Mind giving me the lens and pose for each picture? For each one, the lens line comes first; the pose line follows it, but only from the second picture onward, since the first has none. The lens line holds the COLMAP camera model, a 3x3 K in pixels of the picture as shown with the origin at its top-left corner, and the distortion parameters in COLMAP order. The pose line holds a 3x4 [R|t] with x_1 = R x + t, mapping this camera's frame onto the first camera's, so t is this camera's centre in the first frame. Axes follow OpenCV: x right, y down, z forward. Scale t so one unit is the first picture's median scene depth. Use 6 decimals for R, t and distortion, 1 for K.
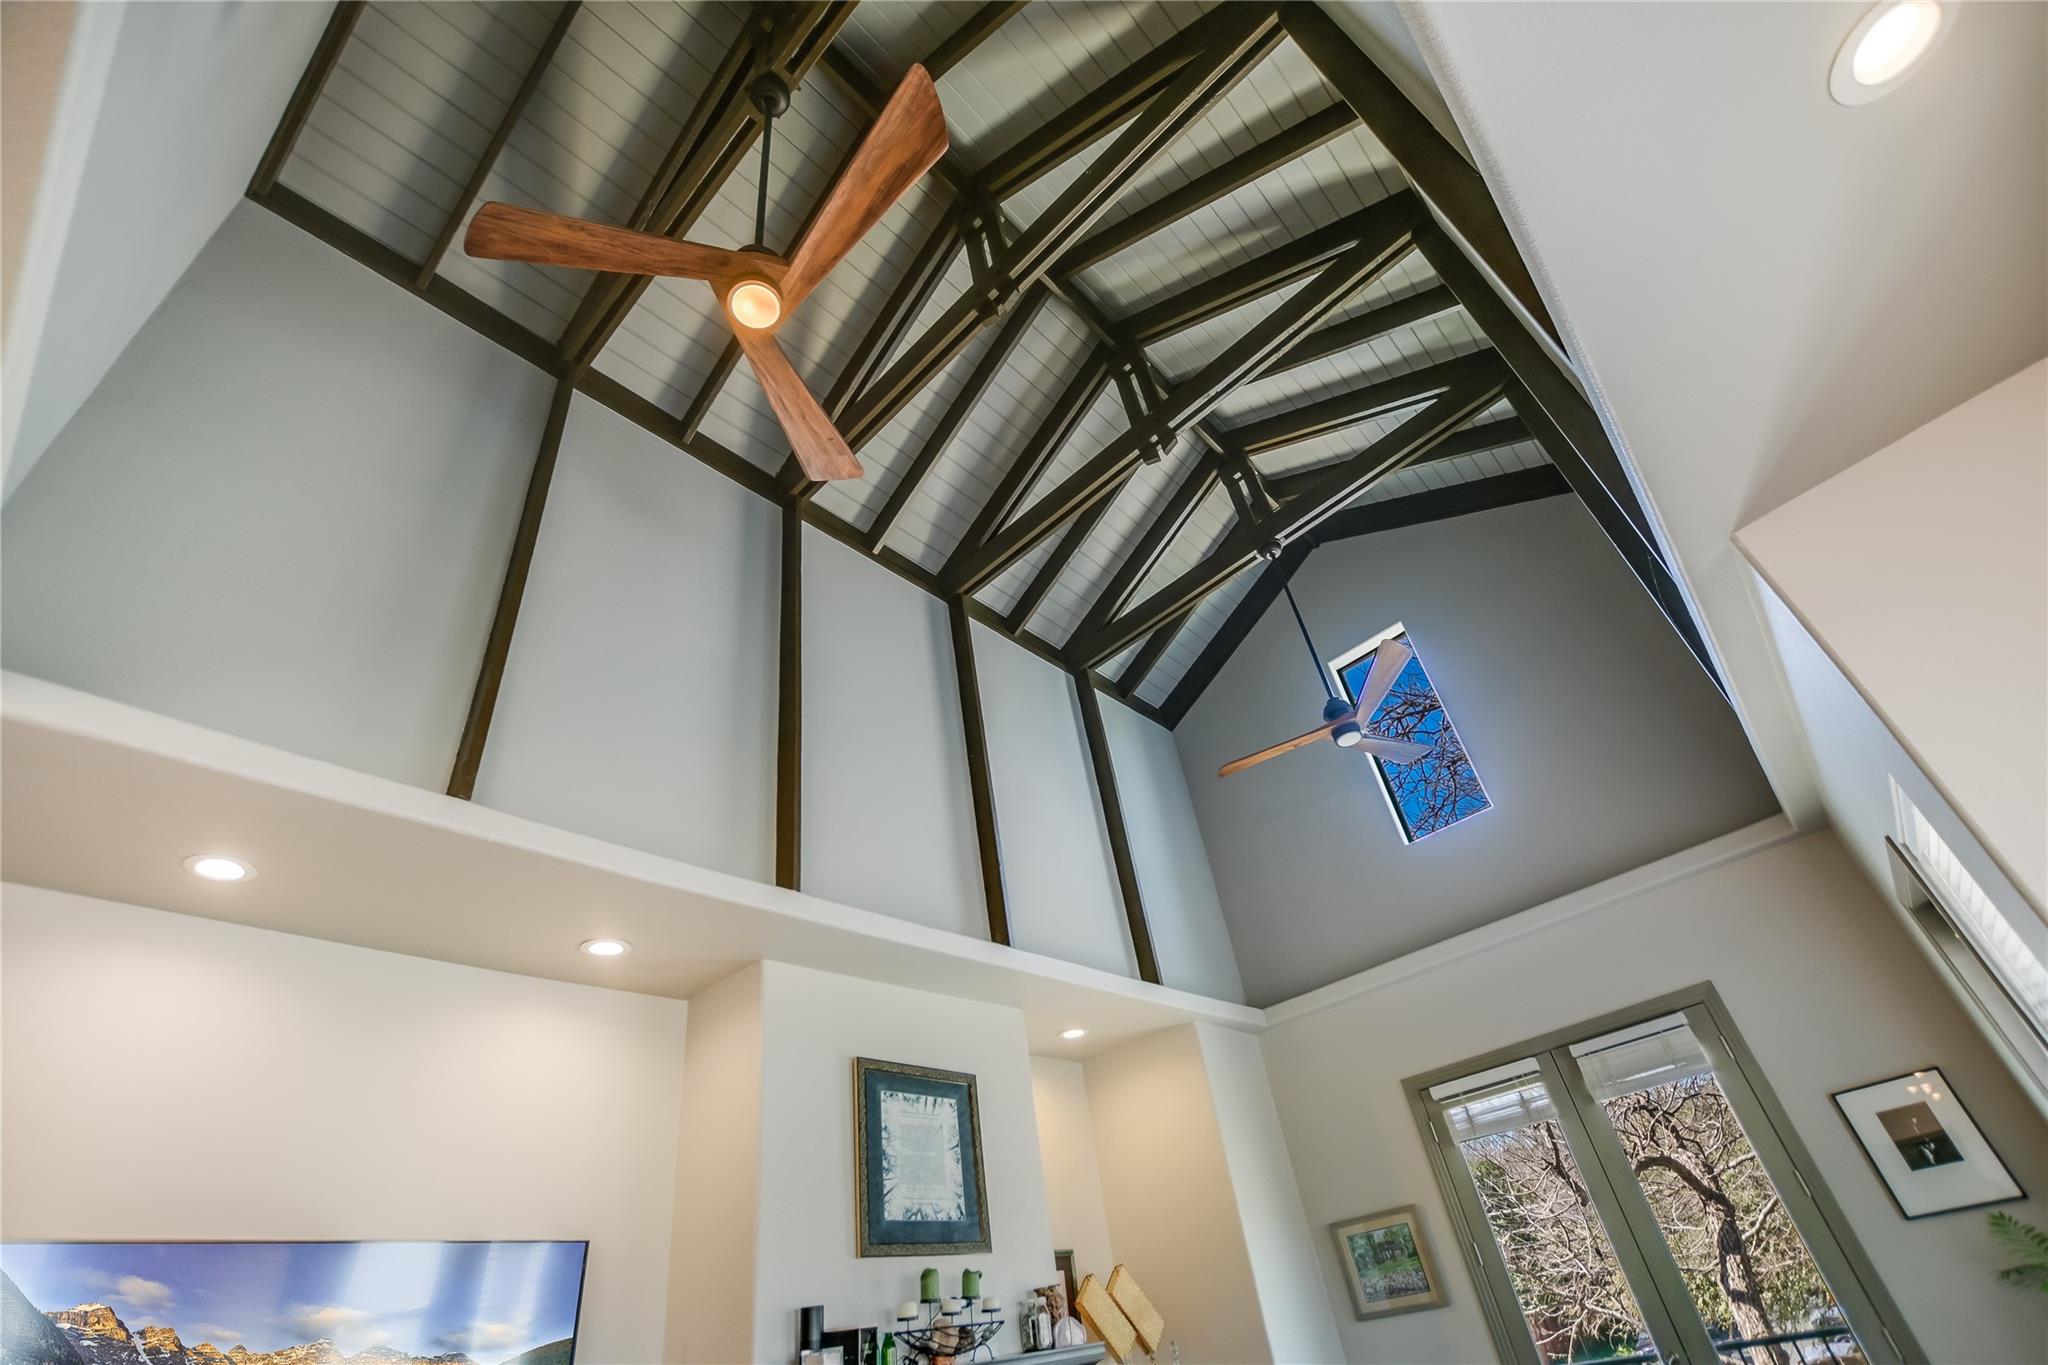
lens RADIAL K [[908.4, 0, 1044.9], [0, 908.4, 712.5], [0, 0, 1]] dist [-0.016698, 0.003173]
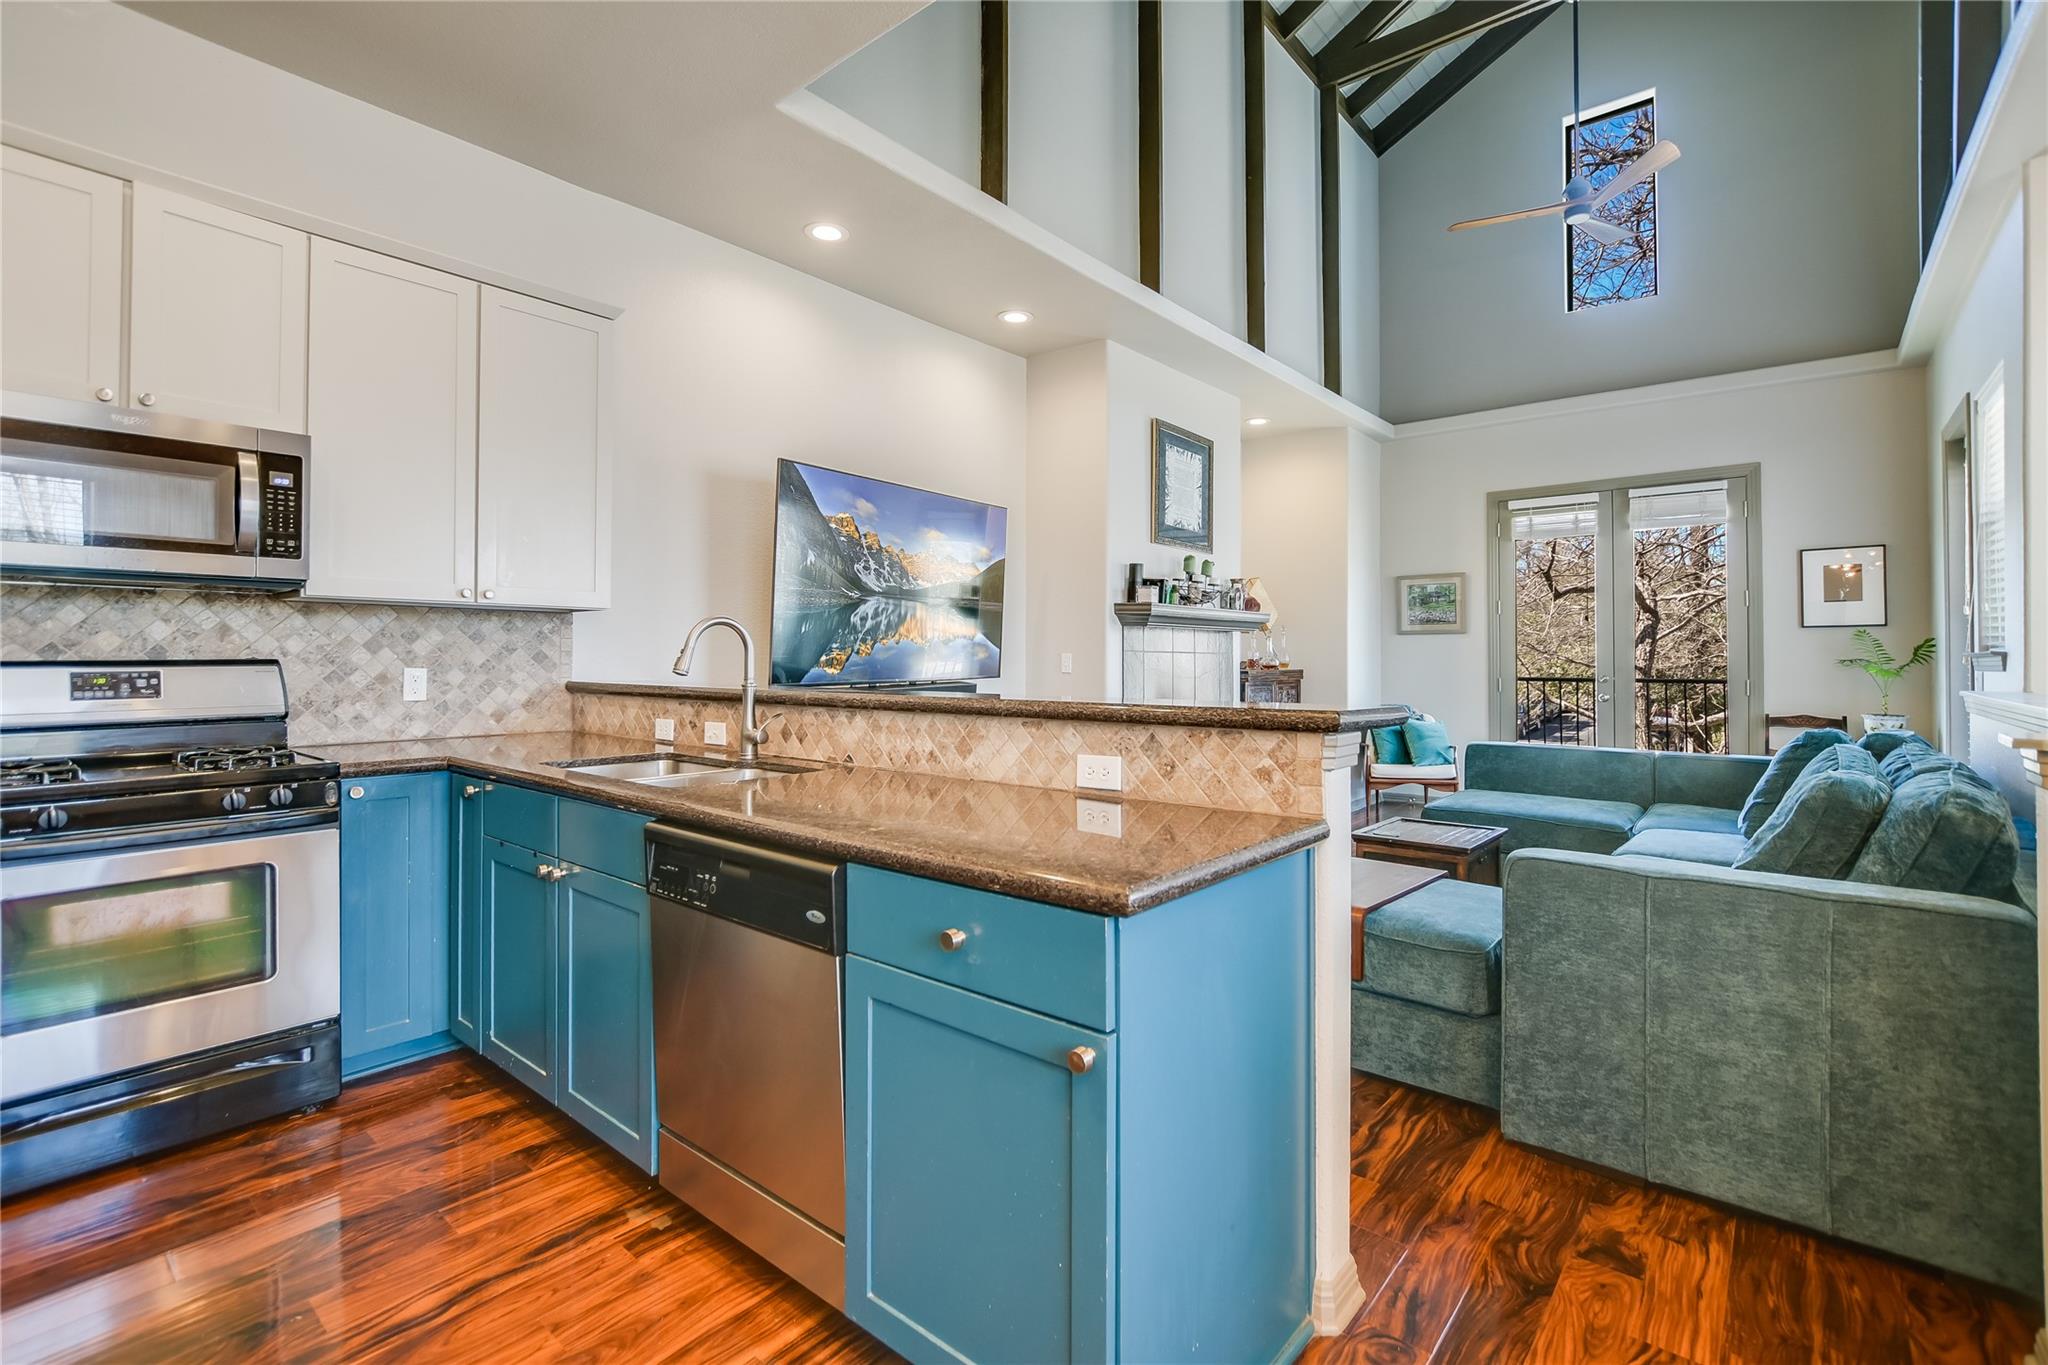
lens RADIAL K [[908.4, 0, 1023.7], [0, 908.4, 649.9], [0, 0, 1]] dist [-0.016698, 0.003173]
pose [[0.988768, 0.145582, 0.033807, -0.402083], [-0.138403, 0.806538, 0.574753, -0.107110], [0.056407, -0.572977, 0.817628, -0.361116]]
